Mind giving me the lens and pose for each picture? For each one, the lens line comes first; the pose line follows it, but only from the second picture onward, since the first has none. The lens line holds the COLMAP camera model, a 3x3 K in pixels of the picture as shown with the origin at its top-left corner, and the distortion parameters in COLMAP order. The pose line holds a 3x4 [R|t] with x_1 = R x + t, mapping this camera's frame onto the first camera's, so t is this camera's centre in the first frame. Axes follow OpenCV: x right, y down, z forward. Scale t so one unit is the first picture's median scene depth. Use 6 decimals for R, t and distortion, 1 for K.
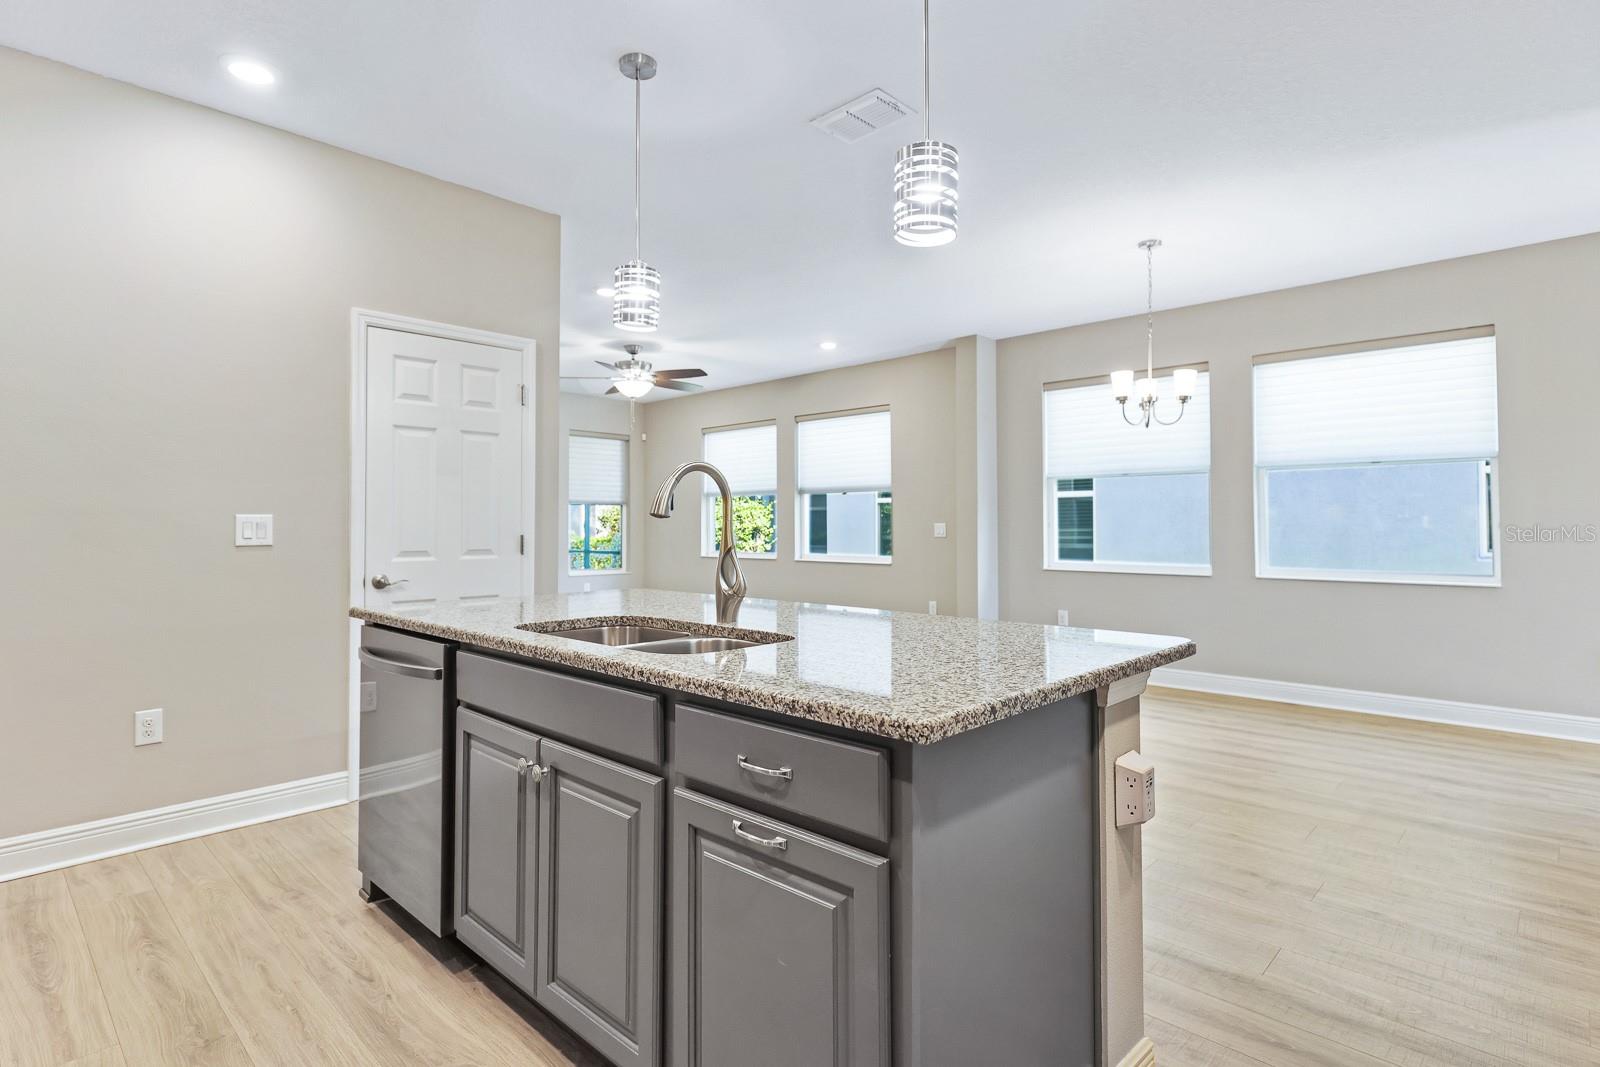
lens RADIAL K [[804.1, 0, 802.0], [0, 804.1, 518.4], [0, 0, 1]] dist [0.007418, 0.000076]
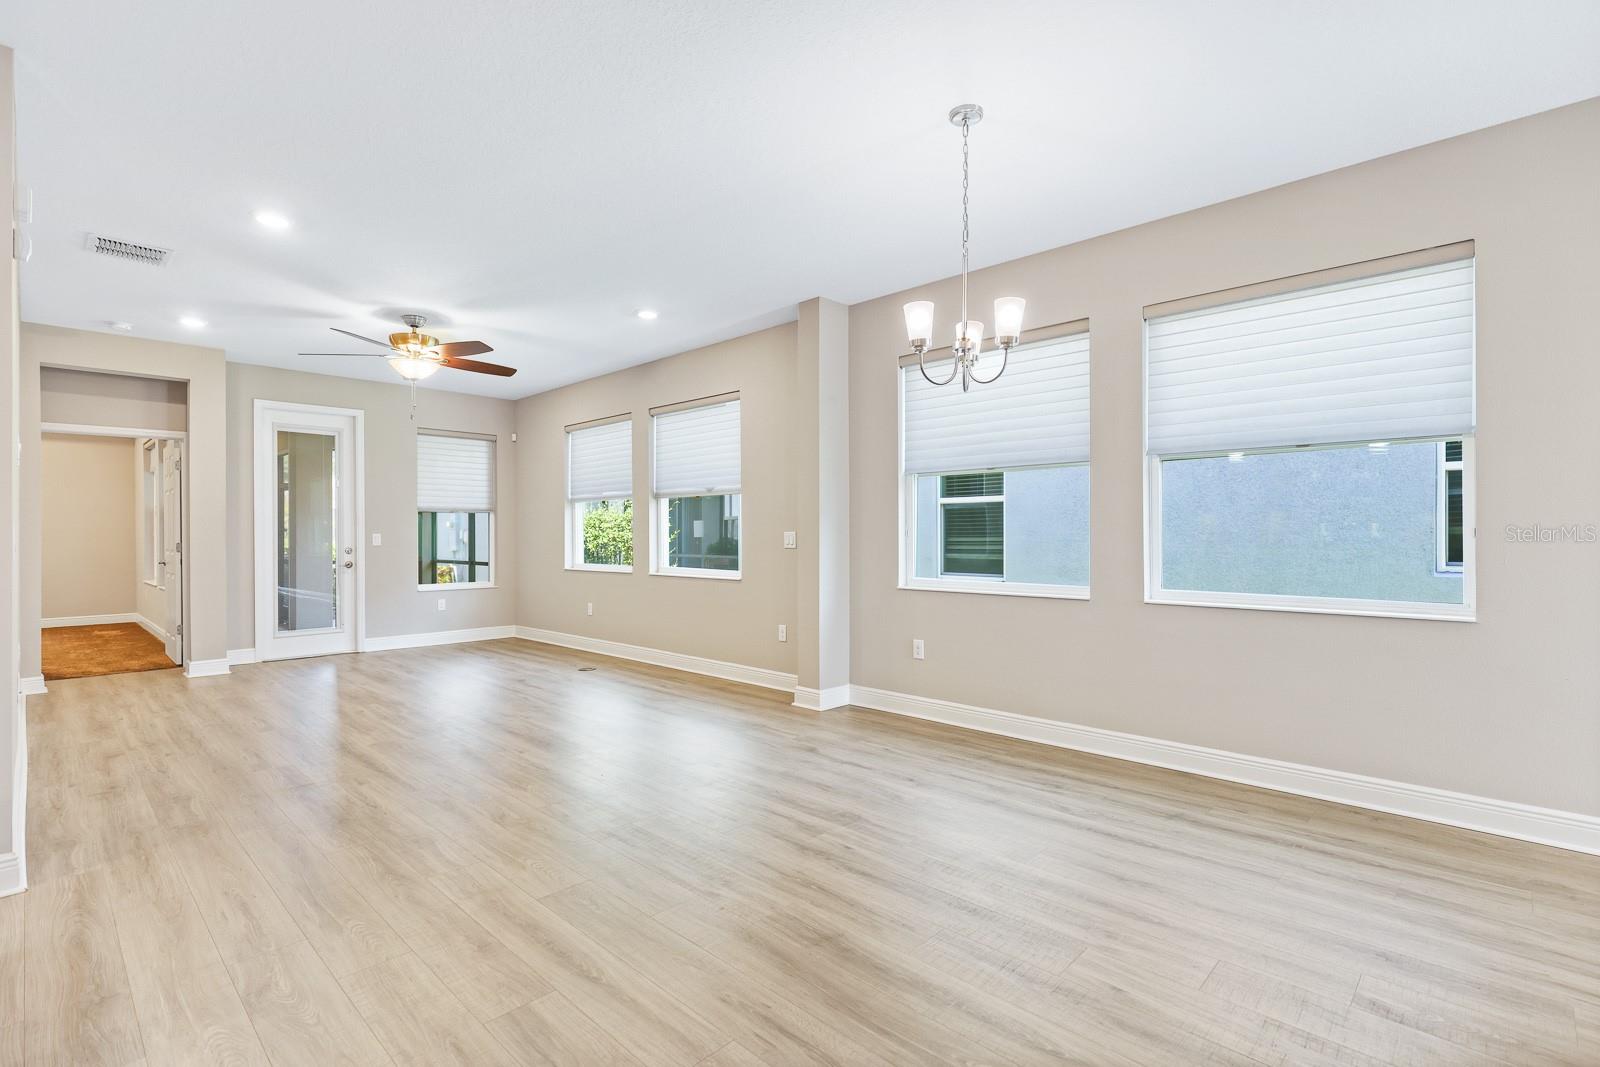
lens RADIAL K [[718.1, 0, 817.4], [0, 718.1, 541.9], [0, 0, 1]] dist [0.008663, -0.000984]
pose [[0.999997, -0.001059, -0.002144, 0.199768], [0.001099, 0.999827, 0.018567, 0.002851], [0.002124, -0.018570, 0.999825, 0.253664]]
